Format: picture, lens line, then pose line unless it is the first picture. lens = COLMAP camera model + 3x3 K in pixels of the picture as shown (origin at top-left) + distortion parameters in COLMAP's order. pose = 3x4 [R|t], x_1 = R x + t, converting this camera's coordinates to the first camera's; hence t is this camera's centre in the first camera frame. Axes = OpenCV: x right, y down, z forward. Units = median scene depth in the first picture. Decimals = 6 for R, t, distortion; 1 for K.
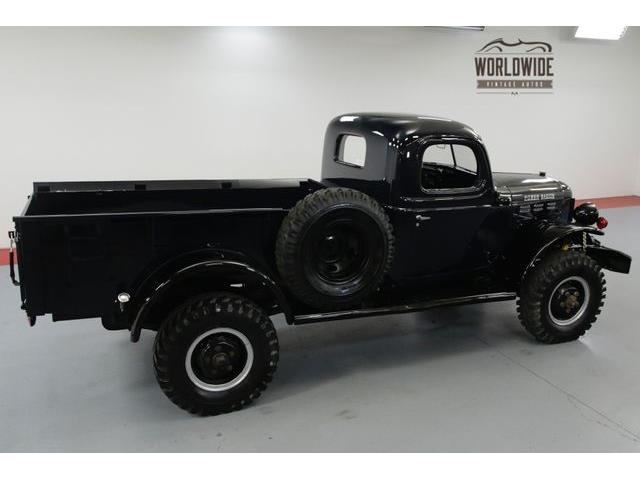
lens RADIAL K [[546.9, 0, 318.5], [0, 546.9, 244.5], [0, 0, 1]] dist [-0.082294, 0.072685]
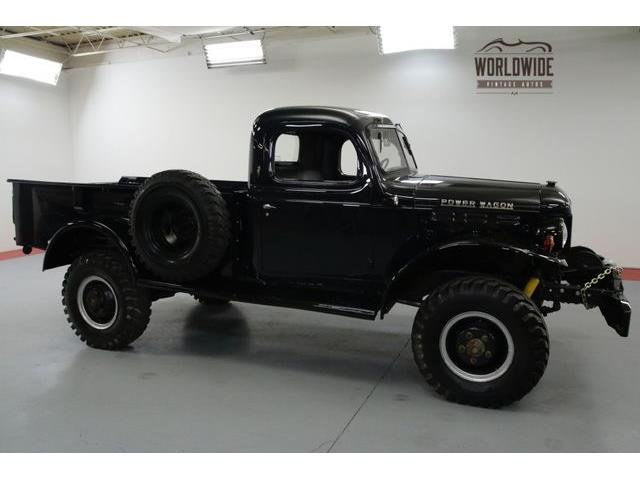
lens RADIAL K [[546.9, 0, 308.5], [0, 546.9, 243.3], [0, 0, 1]] dist [-0.082294, 0.072685]
pose [[0.710003, 0.083236, -0.699263, 0.821356], [-0.170521, 0.983759, -0.056040, 0.050343], [0.683241, 0.159027, 0.712665, 0.332965]]
